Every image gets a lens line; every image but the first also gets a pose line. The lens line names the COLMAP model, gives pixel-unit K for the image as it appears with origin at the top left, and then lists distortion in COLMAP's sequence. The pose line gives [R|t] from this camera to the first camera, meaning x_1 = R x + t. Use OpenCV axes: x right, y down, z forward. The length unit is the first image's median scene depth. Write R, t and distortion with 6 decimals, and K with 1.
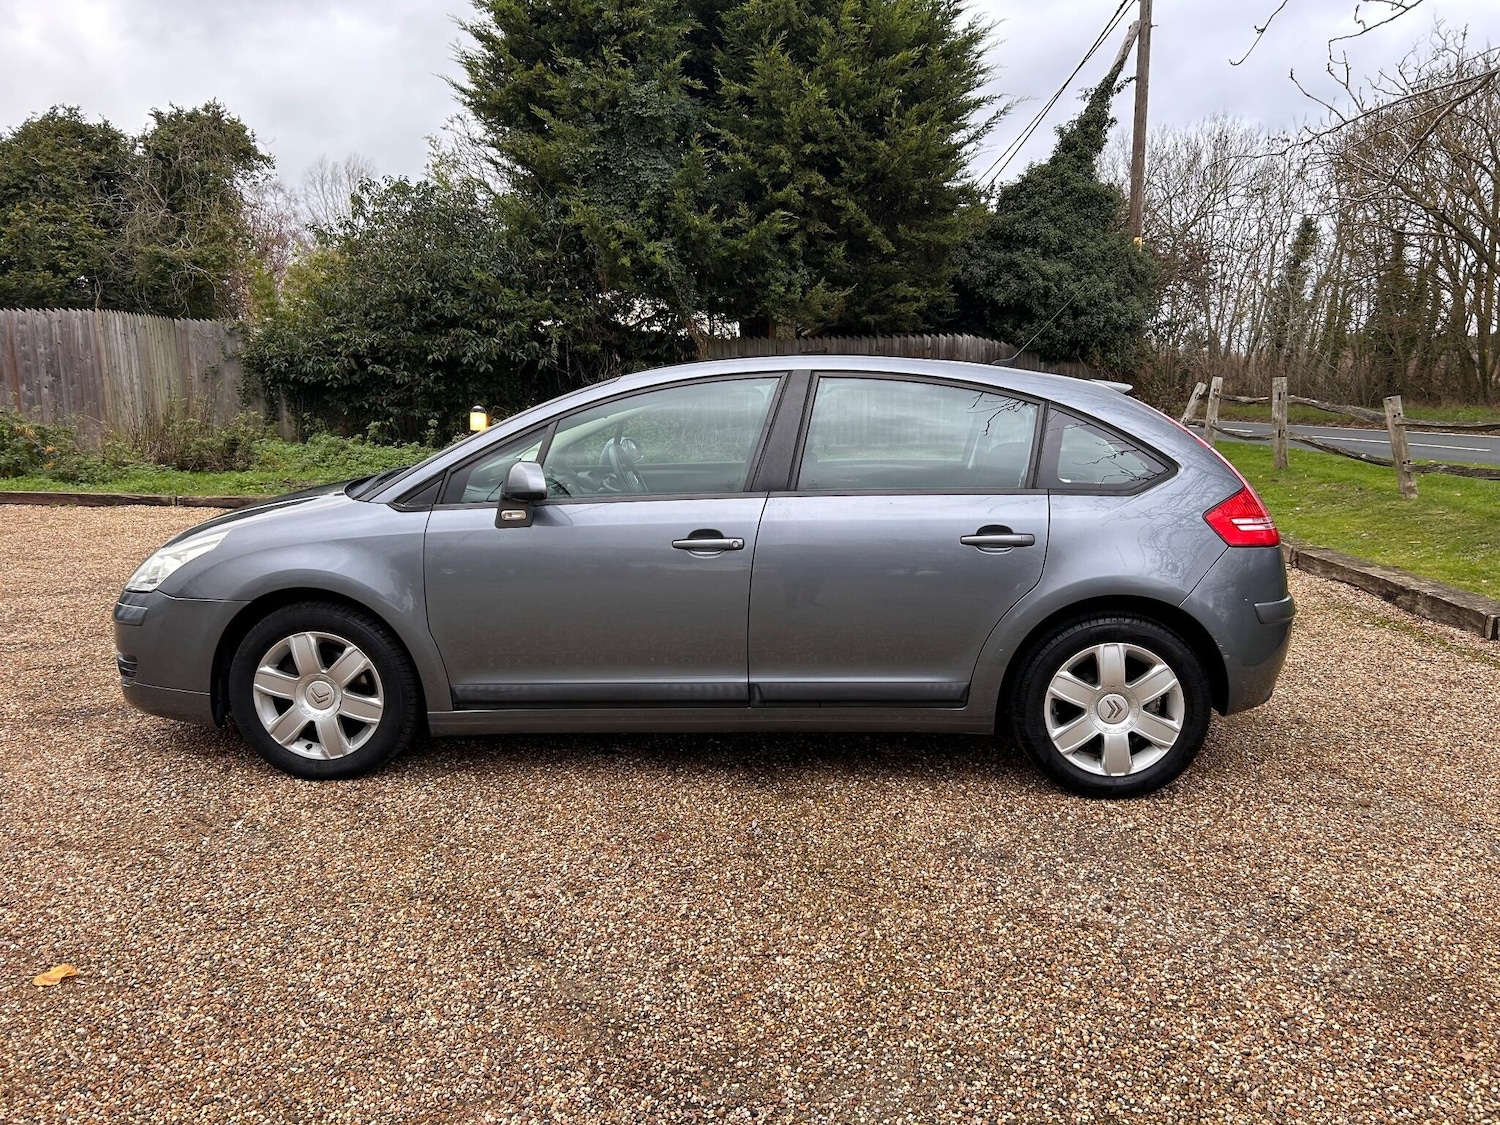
lens RADIAL K [[1129.0, 0, 761.0], [0, 1129.0, 565.1], [0, 0, 1]] dist [0.051672, -0.052756]
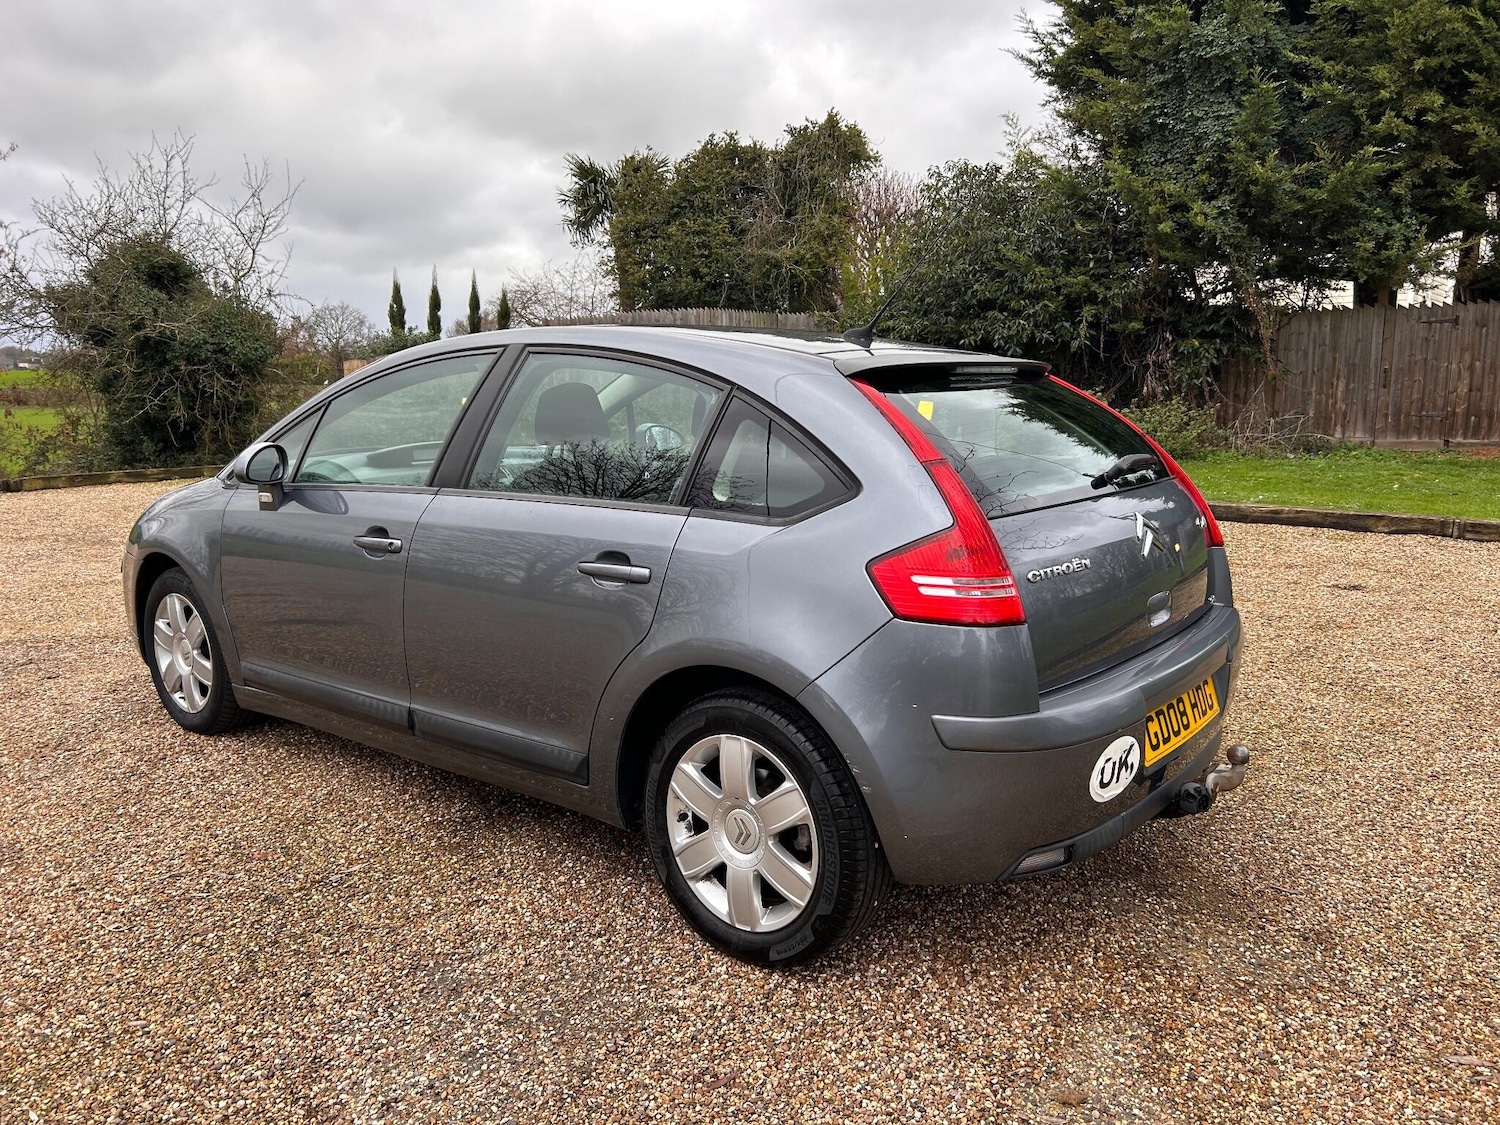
lens RADIAL K [[1129.0, 0, 758.0], [0, 1129.0, 559.2], [0, 0, 1]] dist [0.051672, -0.052756]
pose [[0.810896, 0.091793, -0.577945, 0.155432], [-0.087385, 0.995541, 0.035513, -0.014018], [0.578628, 0.021707, 0.815302, 0.097834]]
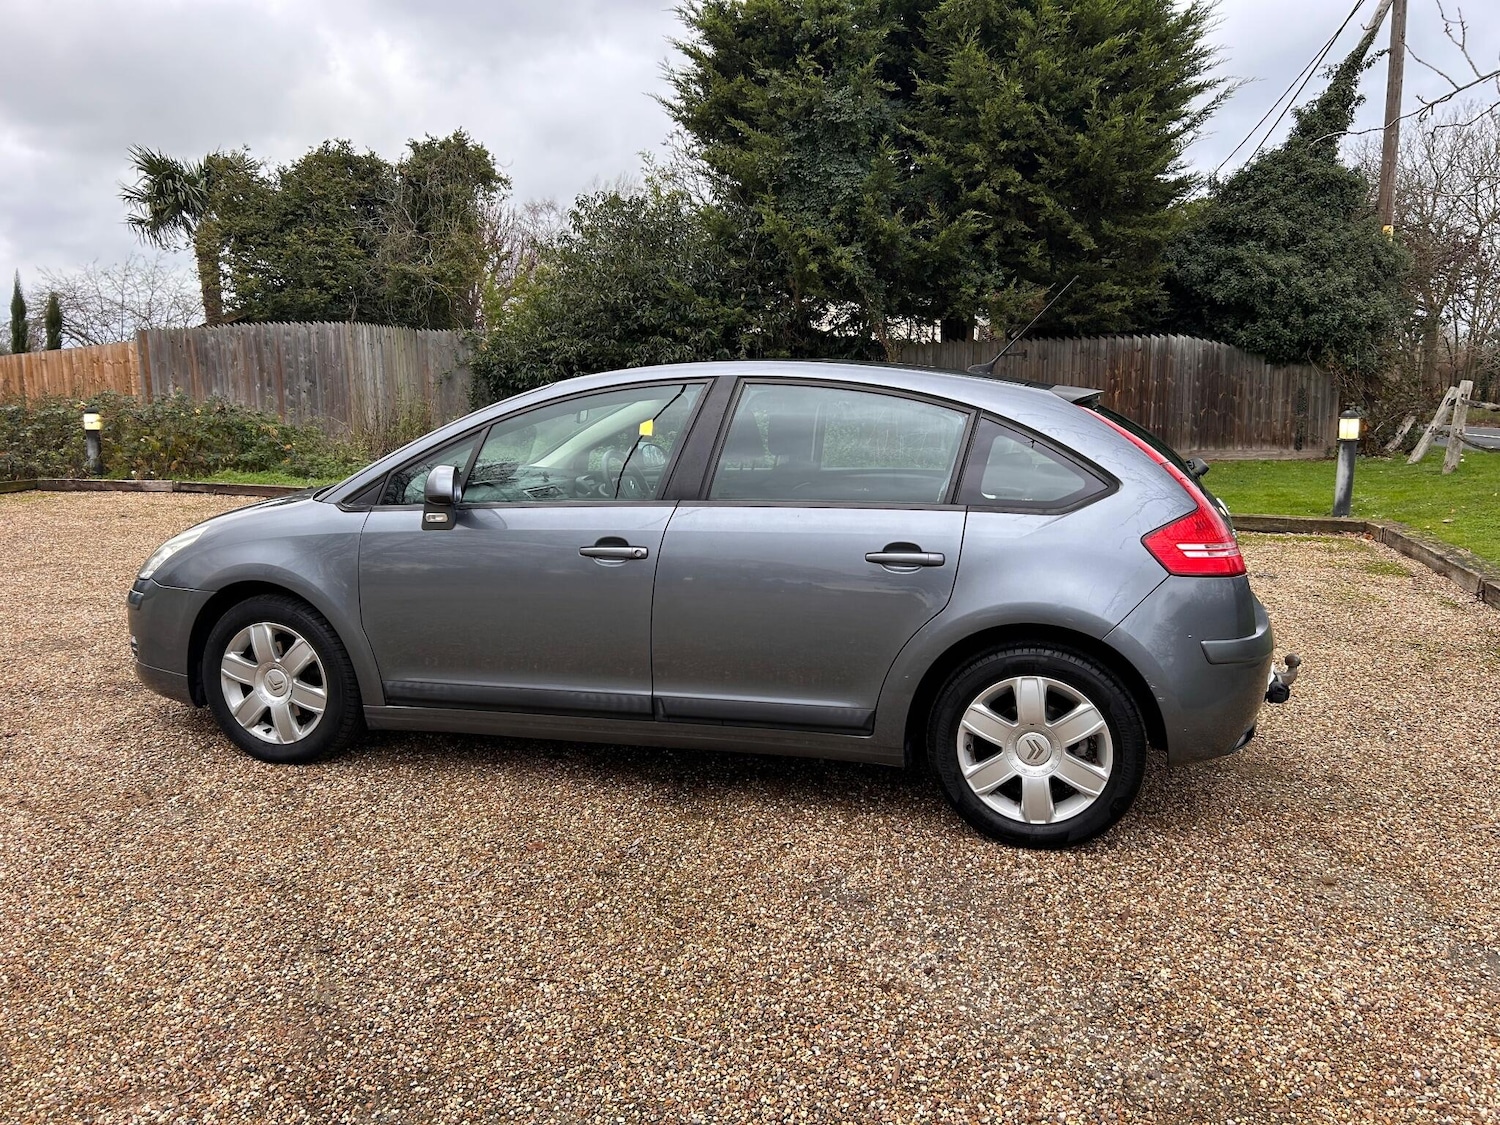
lens RADIAL K [[1129.0, 0, 760.3], [0, 1129.0, 554.1], [0, 0, 1]] dist [0.051672, -0.052756]
pose [[0.974432, 0.033218, -0.222212, 0.065083], [-0.036114, 0.999307, -0.008980, -0.002824], [0.221760, 0.016775, 0.974957, 0.014796]]
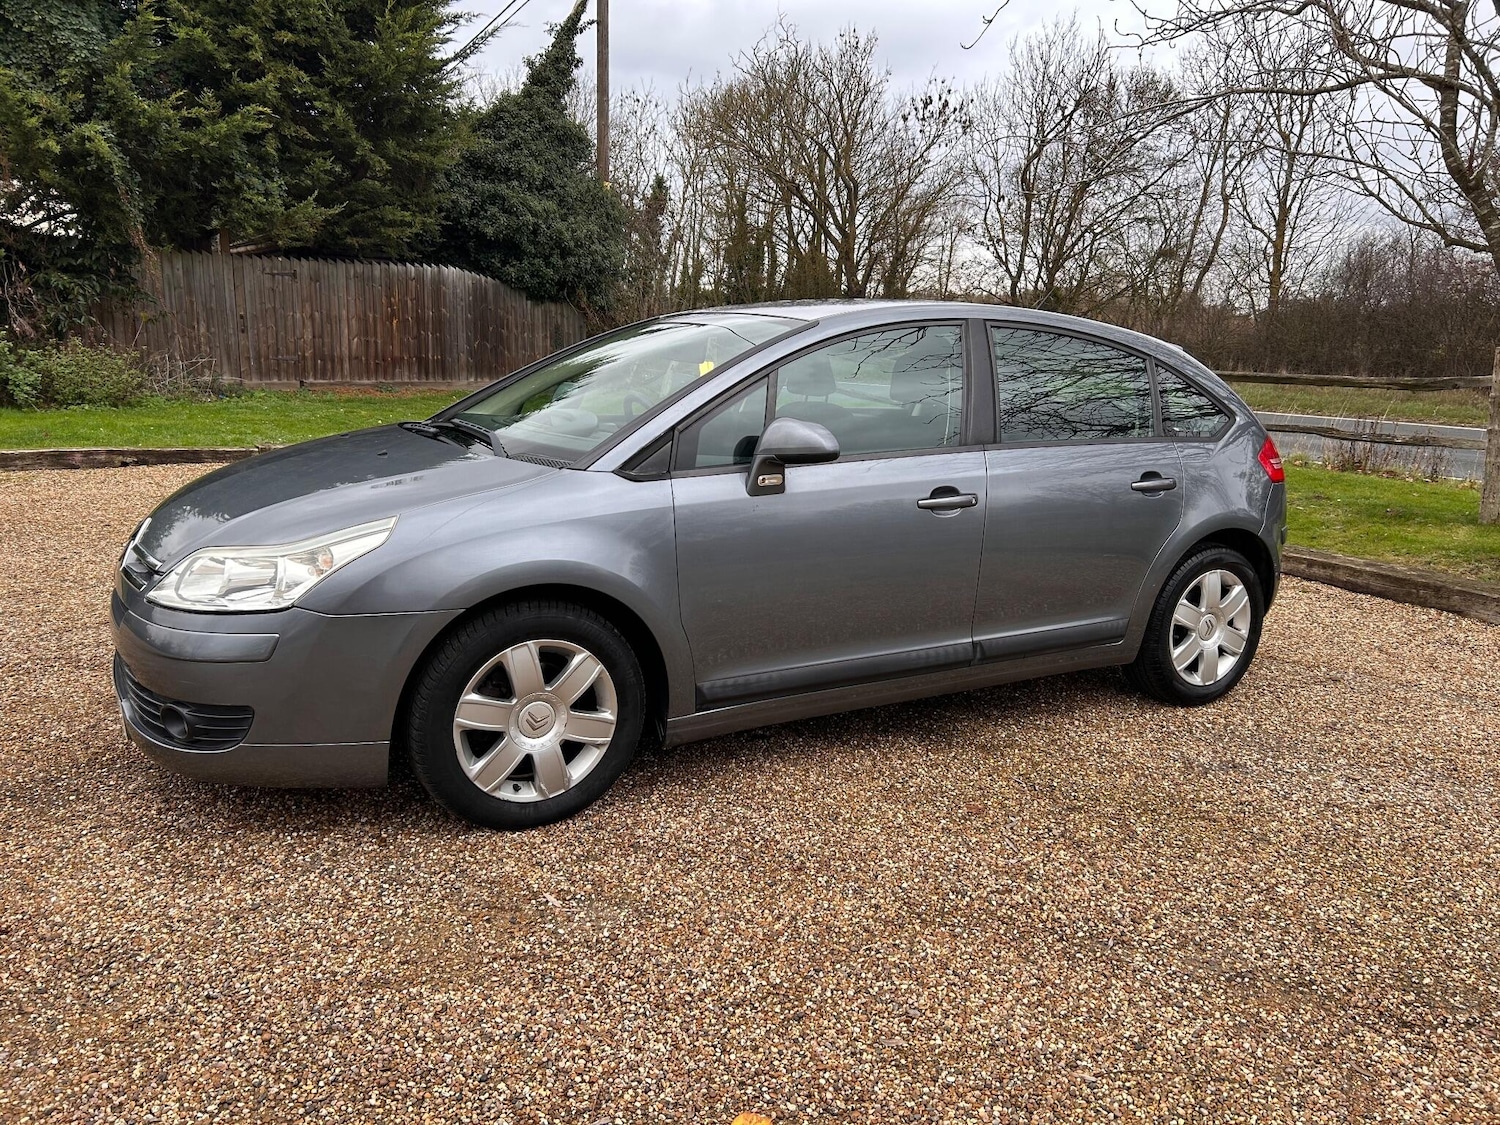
lens RADIAL K [[1129.0, 0, 754.9], [0, 1129.0, 567.1], [0, 0, 1]] dist [0.051672, -0.052756]
pose [[0.839975, -0.079229, 0.536809, -0.154069], [0.048910, 0.996311, 0.070517, -0.008638], [-0.540416, -0.032977, 0.840752, 0.061657]]
